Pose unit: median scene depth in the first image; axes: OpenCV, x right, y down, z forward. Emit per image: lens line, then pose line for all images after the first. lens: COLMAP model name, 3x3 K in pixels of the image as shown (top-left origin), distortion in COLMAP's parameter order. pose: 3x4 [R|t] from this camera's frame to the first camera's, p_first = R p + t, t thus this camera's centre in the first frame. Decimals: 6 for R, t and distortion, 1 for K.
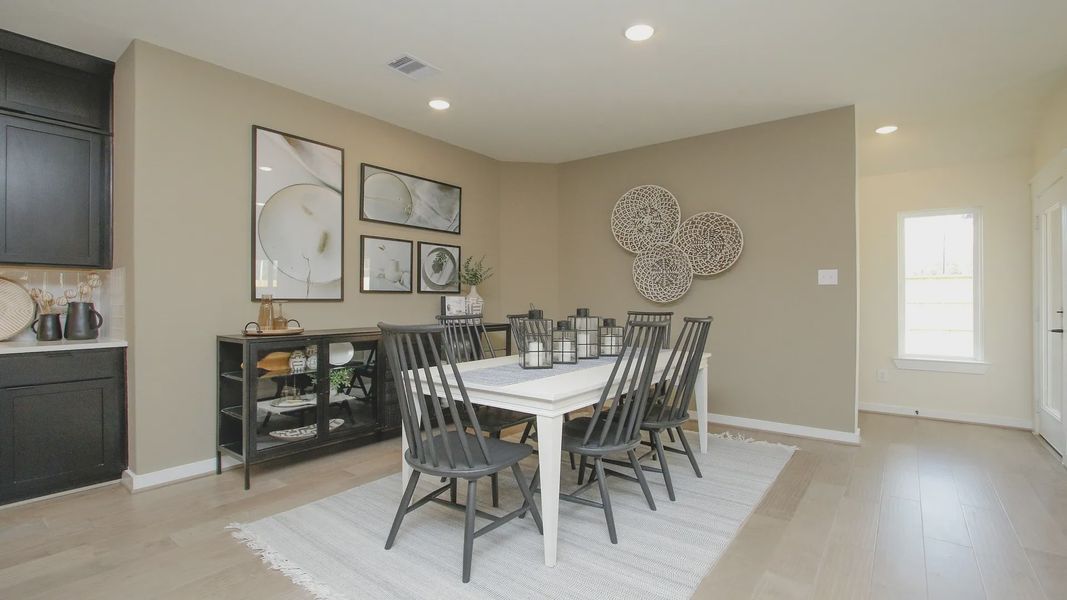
lens RADIAL K [[491.8, 0, 529.5], [0, 491.8, 301.8], [0, 0, 1]] dist [0.000940, -0.000020]
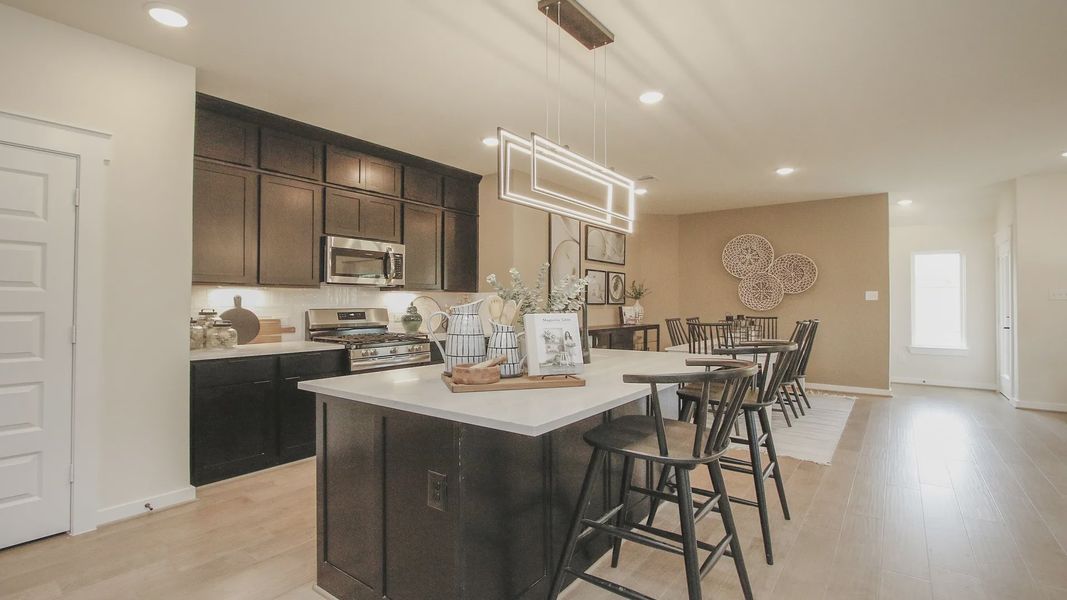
lens RADIAL K [[491.8, 0, 529.5], [0, 491.8, 301.8], [0, 0, 1]] dist [0.000940, -0.000020]
pose [[0.999872, 0.001788, 0.015910, -0.535890], [-0.001649, 0.999960, -0.008762, -0.013039], [-0.015925, 0.008735, 0.999835, -0.594486]]
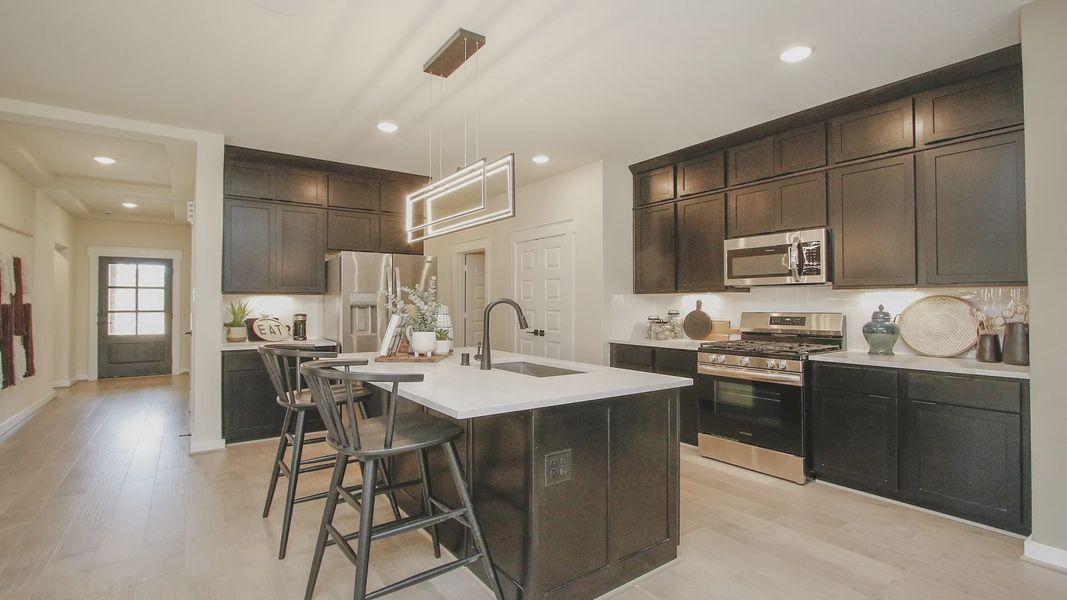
lens RADIAL K [[491.8, 0, 529.5], [0, 491.8, 301.8], [0, 0, 1]] dist [0.000940, -0.000020]
pose [[-0.278897, -0.005024, -0.960308, 0.139478], [-0.003519, 0.999985, -0.004210, -0.022088], [0.960315, 0.002205, -0.278910, 0.285316]]
